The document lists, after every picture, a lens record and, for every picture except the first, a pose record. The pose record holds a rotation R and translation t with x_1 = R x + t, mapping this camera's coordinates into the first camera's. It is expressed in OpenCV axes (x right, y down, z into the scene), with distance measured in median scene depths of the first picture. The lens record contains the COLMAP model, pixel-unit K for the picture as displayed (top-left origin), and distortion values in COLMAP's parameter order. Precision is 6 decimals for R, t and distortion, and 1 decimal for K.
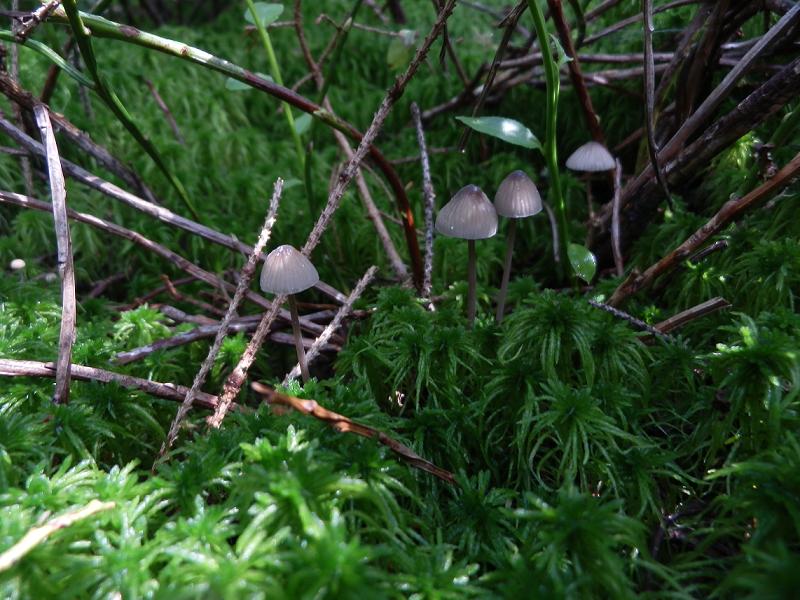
lens RADIAL K [[551.0, 0, 396.7], [0, 551.0, 299.0], [0, 0, 1]] dist [-0.023796, 0.007917]
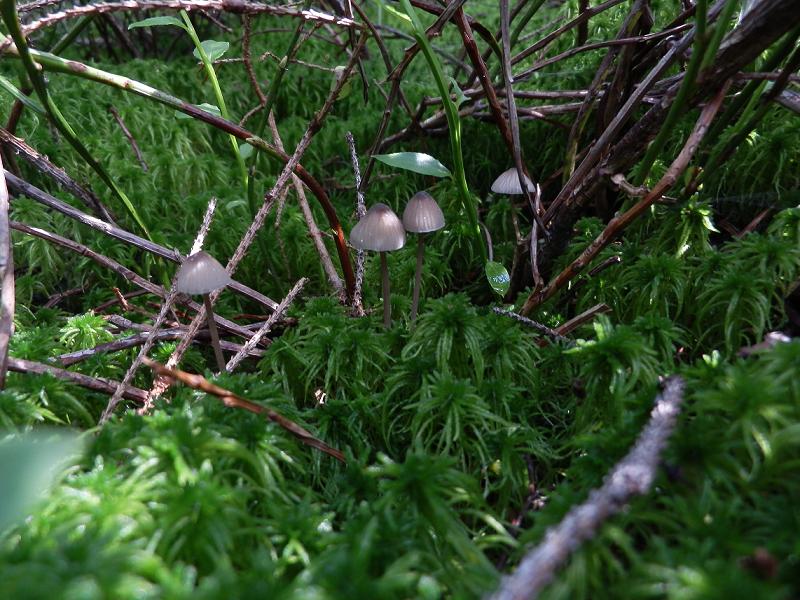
lens RADIAL K [[551.0, 0, 402.4], [0, 551.0, 301.9], [0, 0, 1]] dist [-0.023796, 0.007917]
pose [[0.999526, 0.002662, 0.030674, 0.138513], [-0.001256, 0.998951, -0.045774, 0.043502], [-0.030764, 0.045714, 0.998481, -0.115893]]
